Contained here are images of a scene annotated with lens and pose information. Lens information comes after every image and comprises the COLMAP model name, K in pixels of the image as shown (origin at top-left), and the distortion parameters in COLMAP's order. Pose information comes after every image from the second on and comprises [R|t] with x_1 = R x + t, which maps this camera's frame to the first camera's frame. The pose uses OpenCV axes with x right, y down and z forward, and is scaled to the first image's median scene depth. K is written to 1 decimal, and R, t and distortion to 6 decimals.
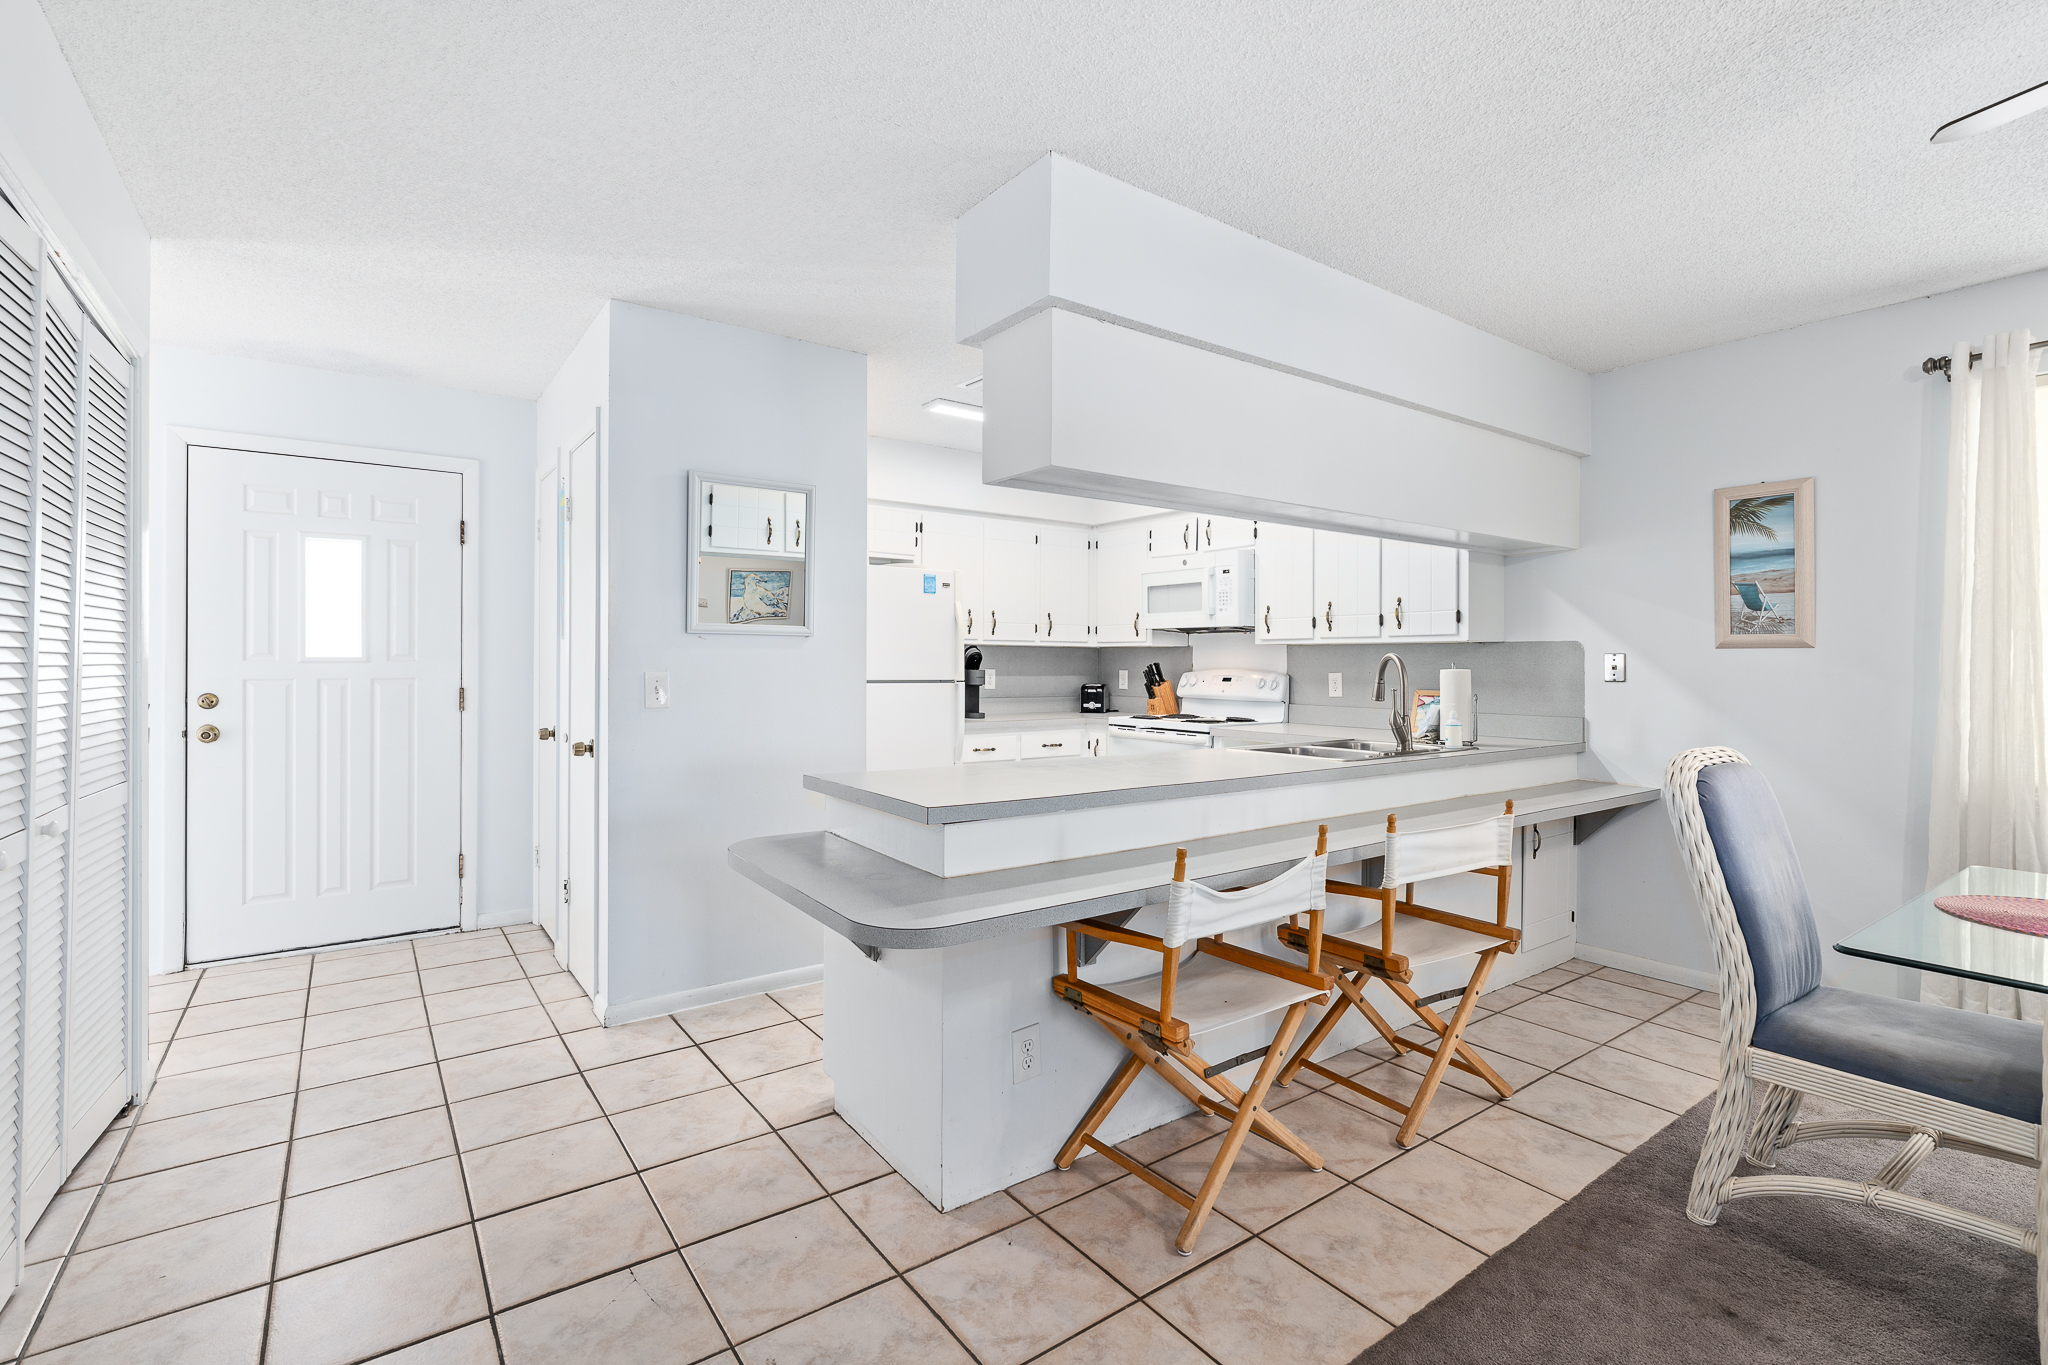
lens RADIAL K [[925.3, 0, 1029.9], [0, 925.3, 668.3], [0, 0, 1]] dist [-0.007295, 0.002600]
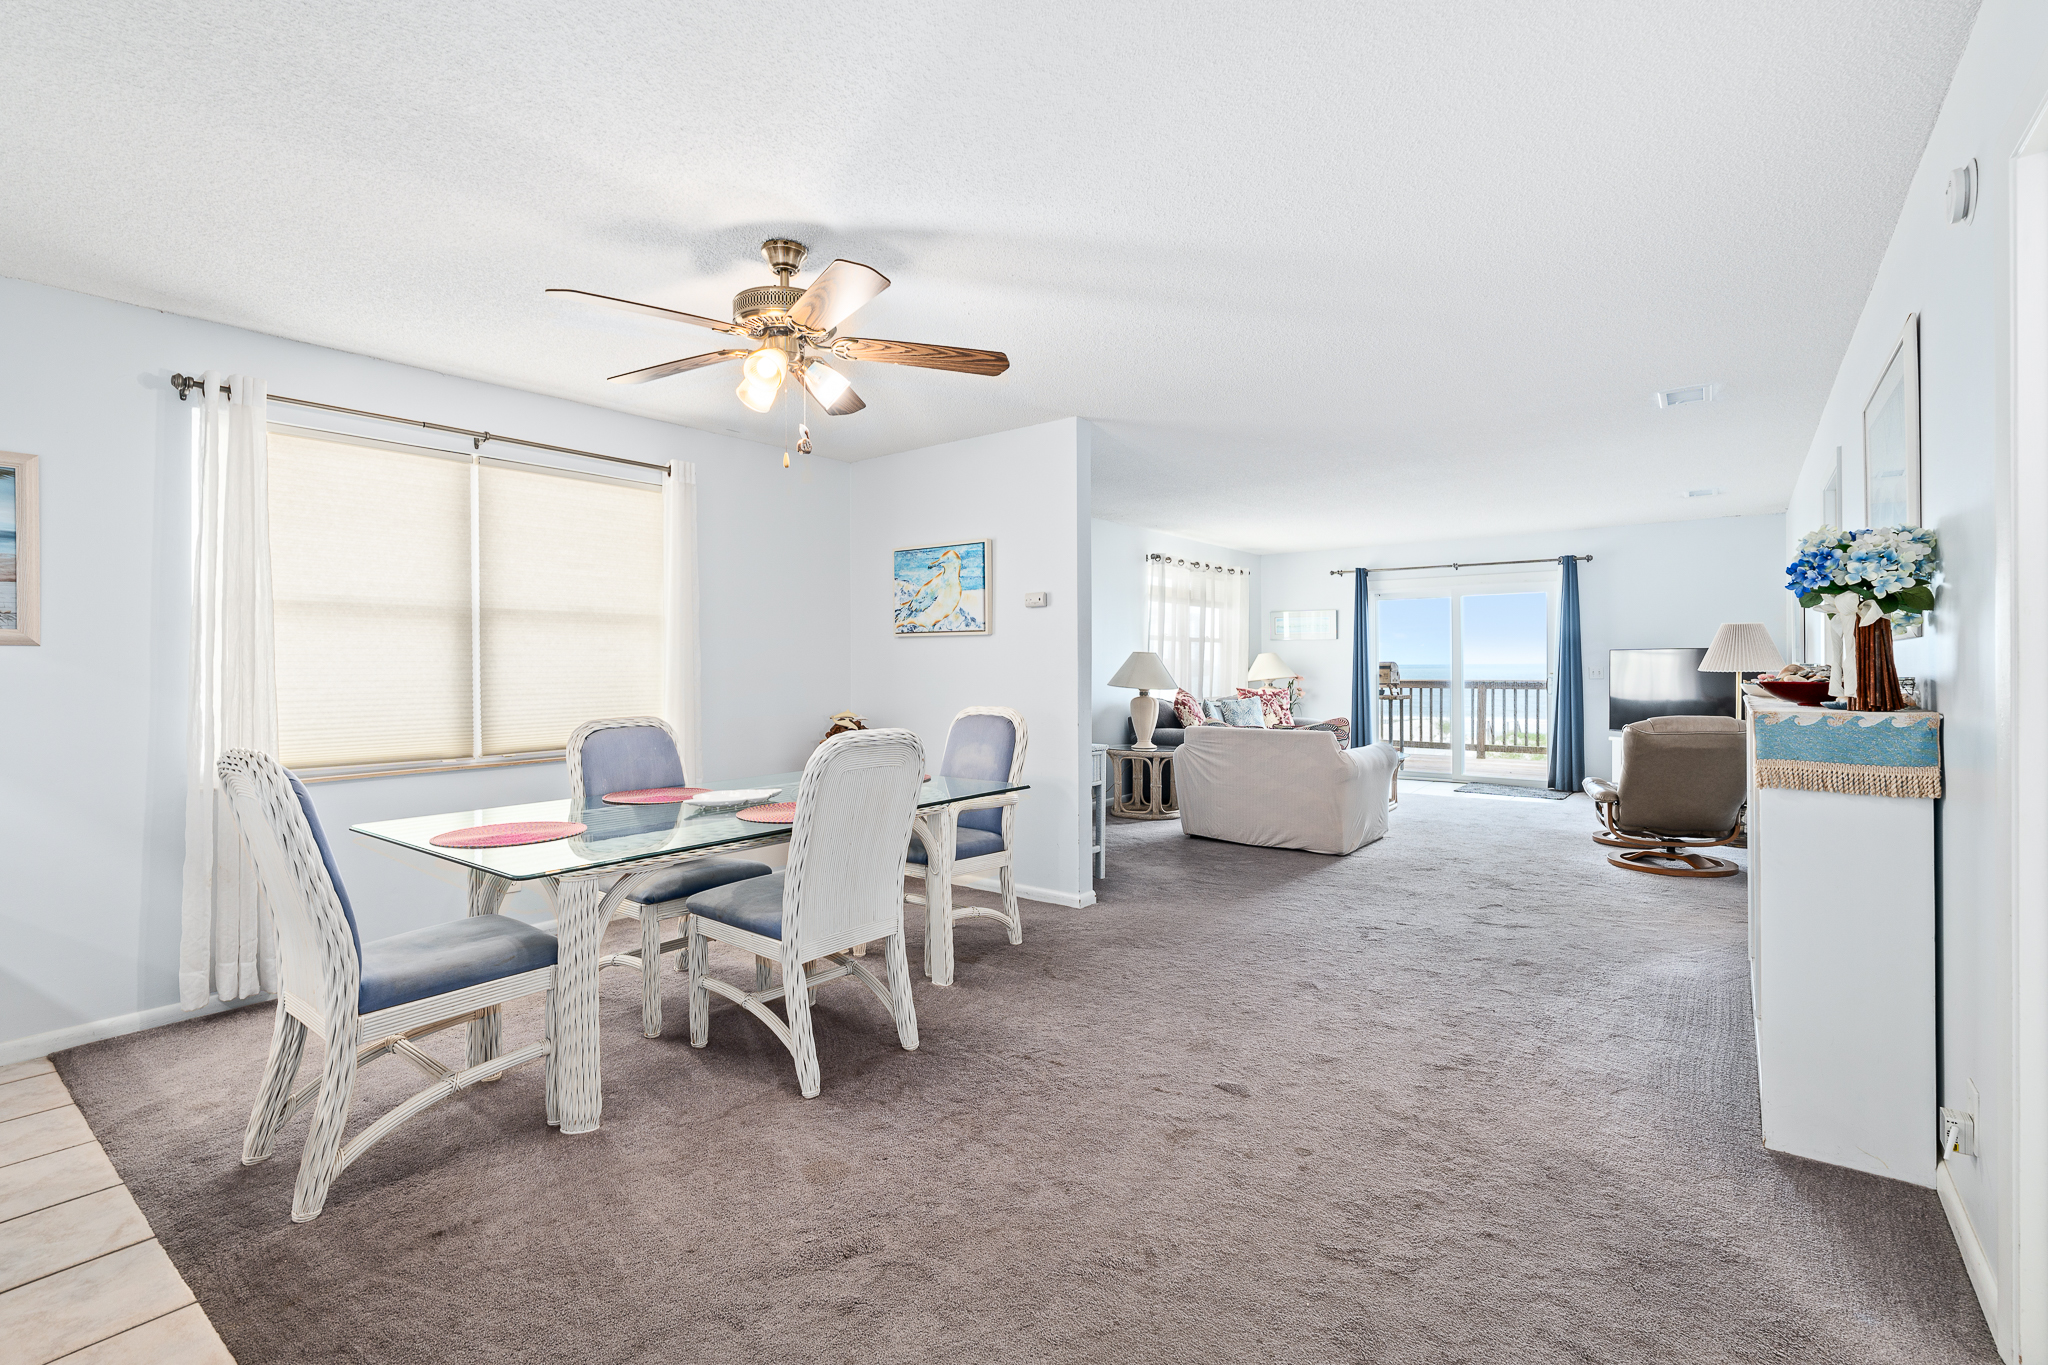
lens RADIAL K [[925.3, 0, 1024.7], [0, 925.3, 669.3], [0, 0, 1]] dist [-0.007295, 0.002600]
pose [[-0.283262, -0.007976, 0.959009, -0.187894], [0.009798, 0.999889, 0.011210, 0.000110], [-0.958992, 0.012572, -0.283153, 0.221383]]
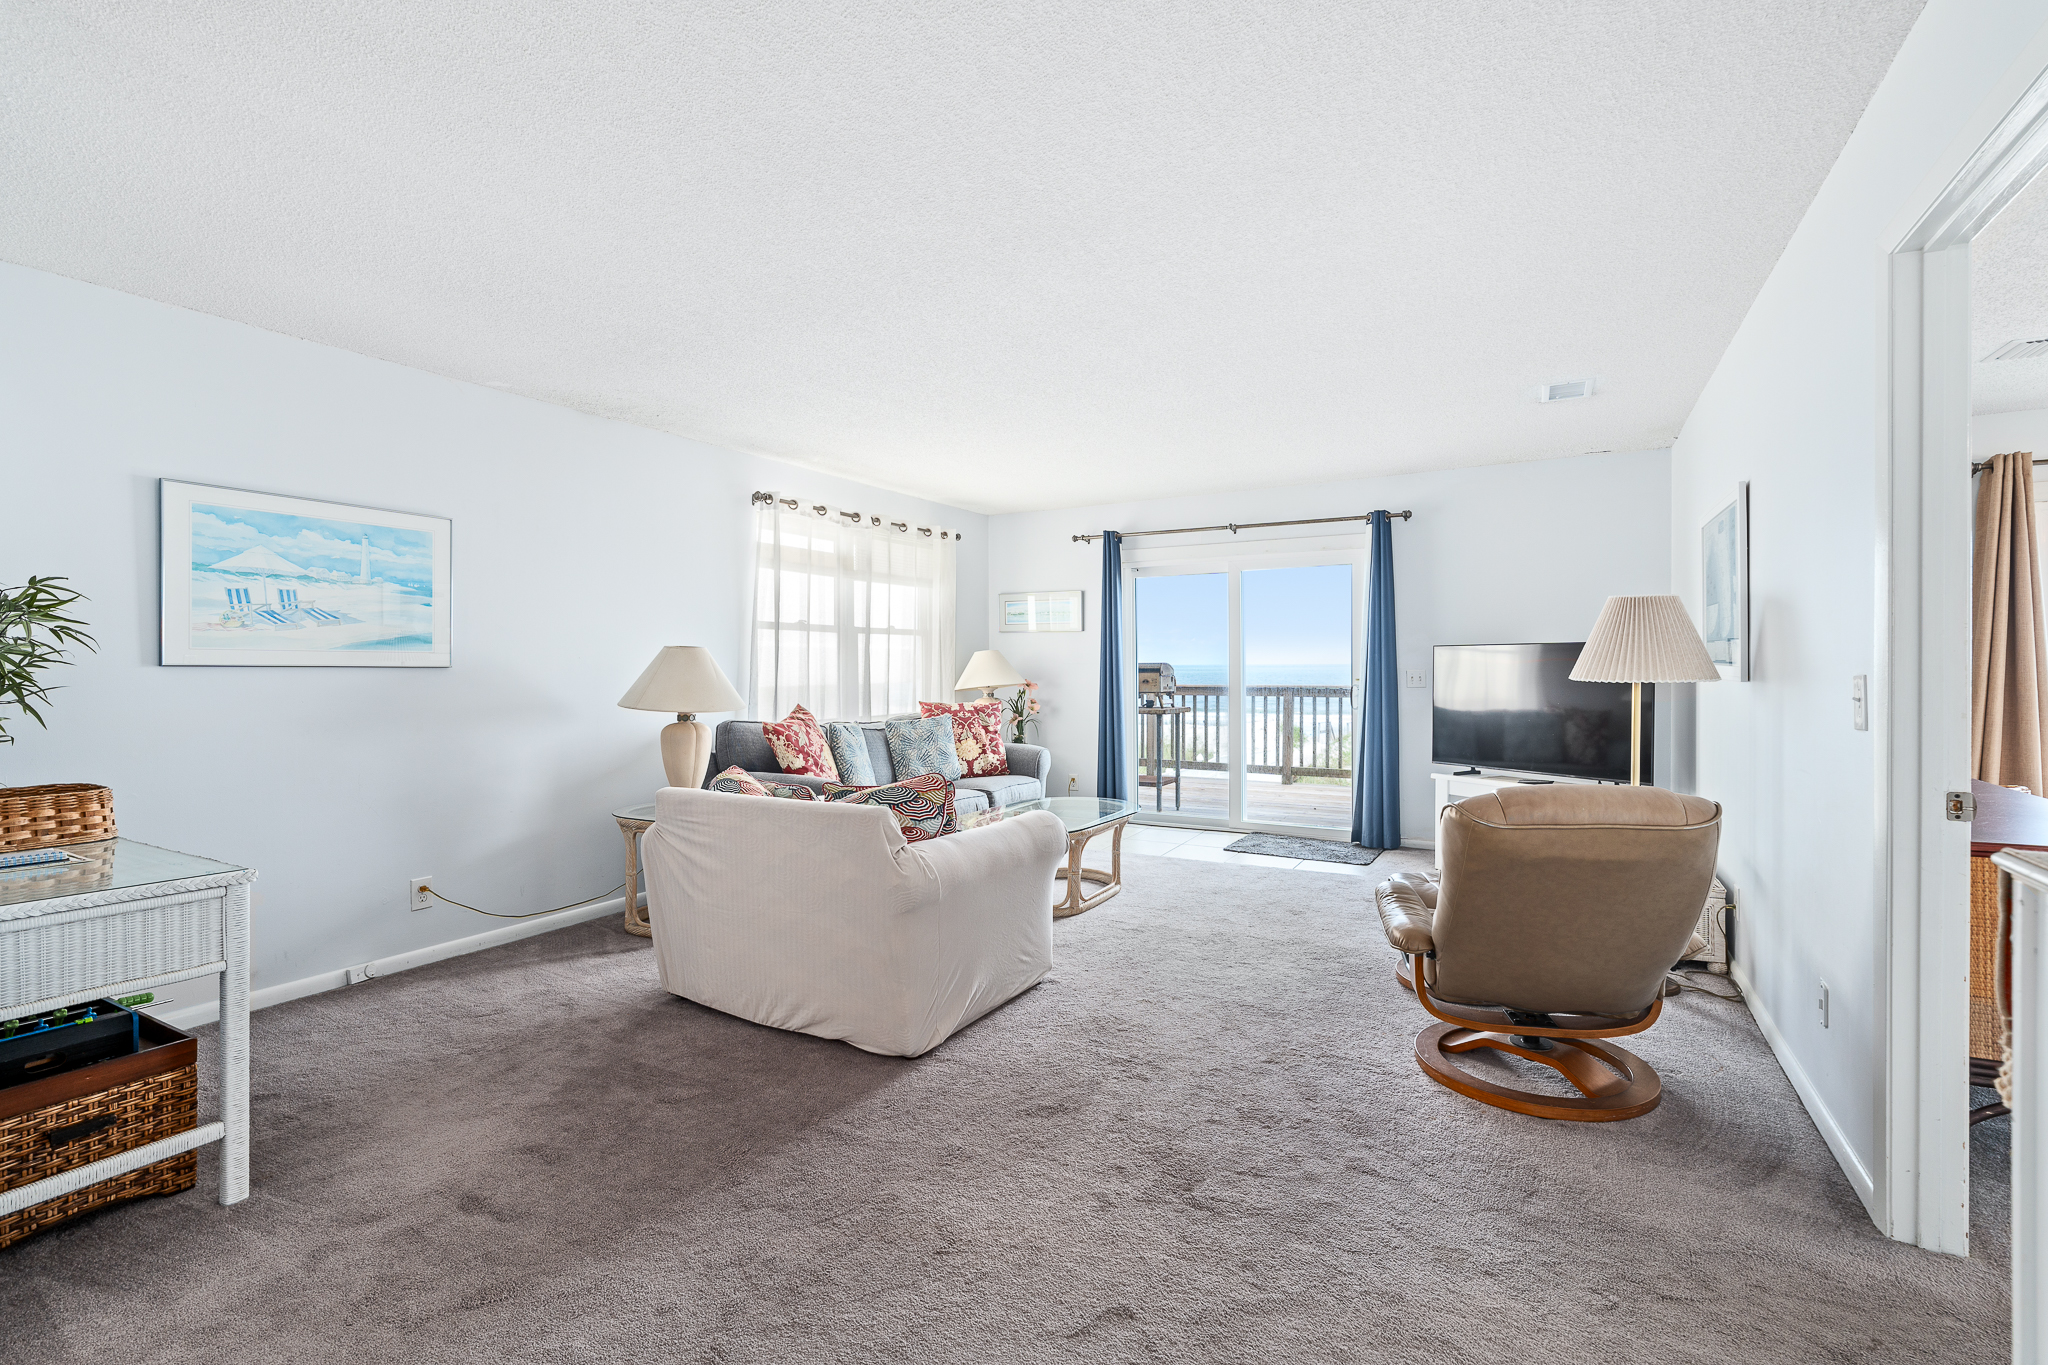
lens RADIAL K [[925.3, 0, 1018.0], [0, 925.3, 676.8], [0, 0, 1]] dist [-0.007295, 0.002600]
pose [[-0.406182, -0.015833, 0.913655, 0.274433], [0.009308, 0.999726, 0.021463, 0.003315], [-0.913745, 0.017222, -0.405923, -0.329273]]
